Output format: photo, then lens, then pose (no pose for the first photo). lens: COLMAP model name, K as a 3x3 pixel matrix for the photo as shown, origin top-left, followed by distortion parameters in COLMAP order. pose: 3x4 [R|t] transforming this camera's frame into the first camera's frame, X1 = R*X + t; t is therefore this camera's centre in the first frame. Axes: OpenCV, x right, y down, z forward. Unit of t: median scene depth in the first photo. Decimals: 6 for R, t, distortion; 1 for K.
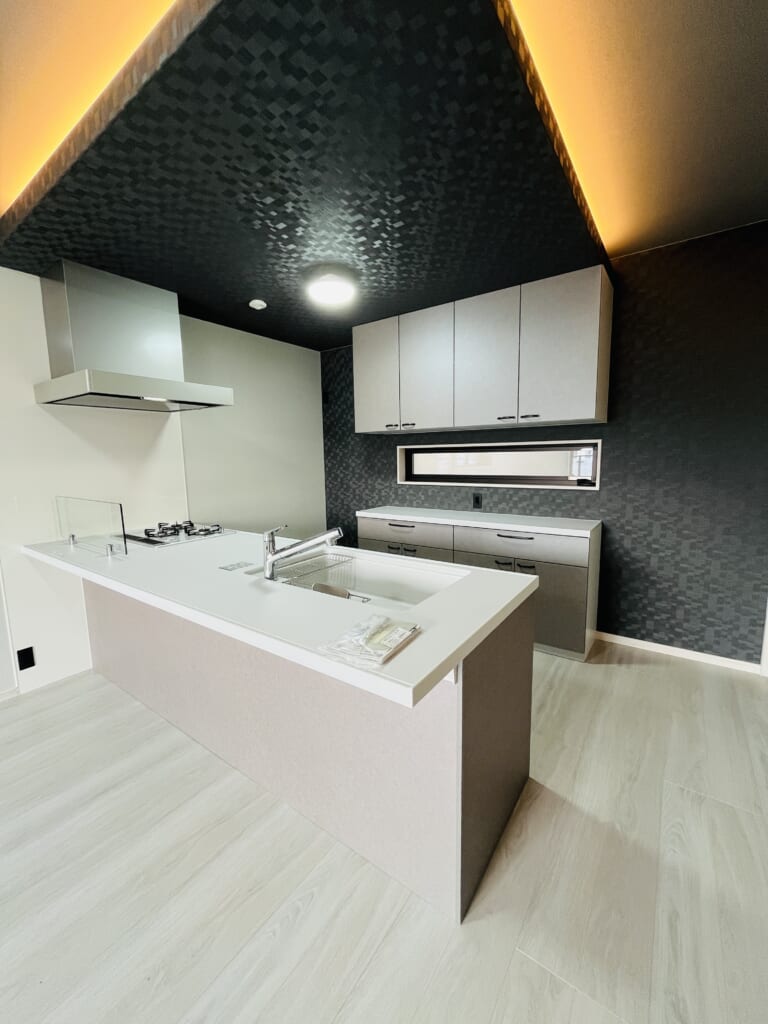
lens RADIAL K [[411.0, 0, 391.2], [0, 411.0, 510.6], [0, 0, 1]] dist [-0.007647, -0.000106]
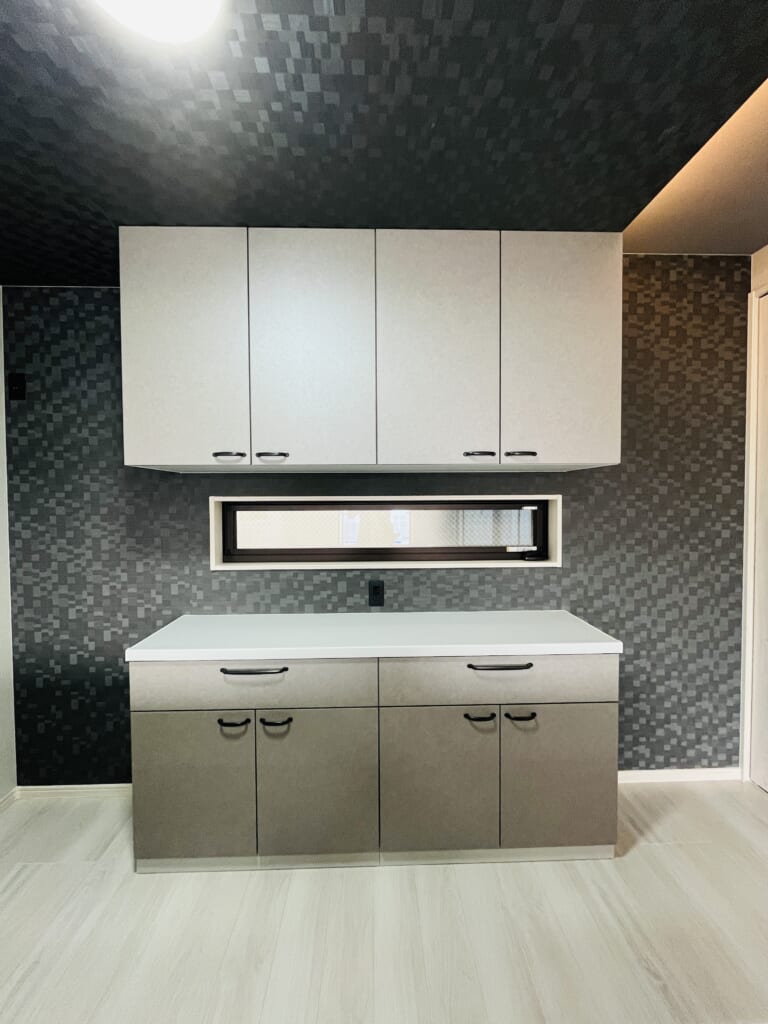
lens RADIAL K [[411.0, 0, 391.2], [0, 411.0, 510.6], [0, 0, 1]] dist [-0.007647, -0.000106]
pose [[0.802053, -0.002874, 0.597246, -0.109138], [0.070268, 0.993497, -0.089583, -0.077984], [-0.593105, 0.113818, 0.797039, 0.460419]]
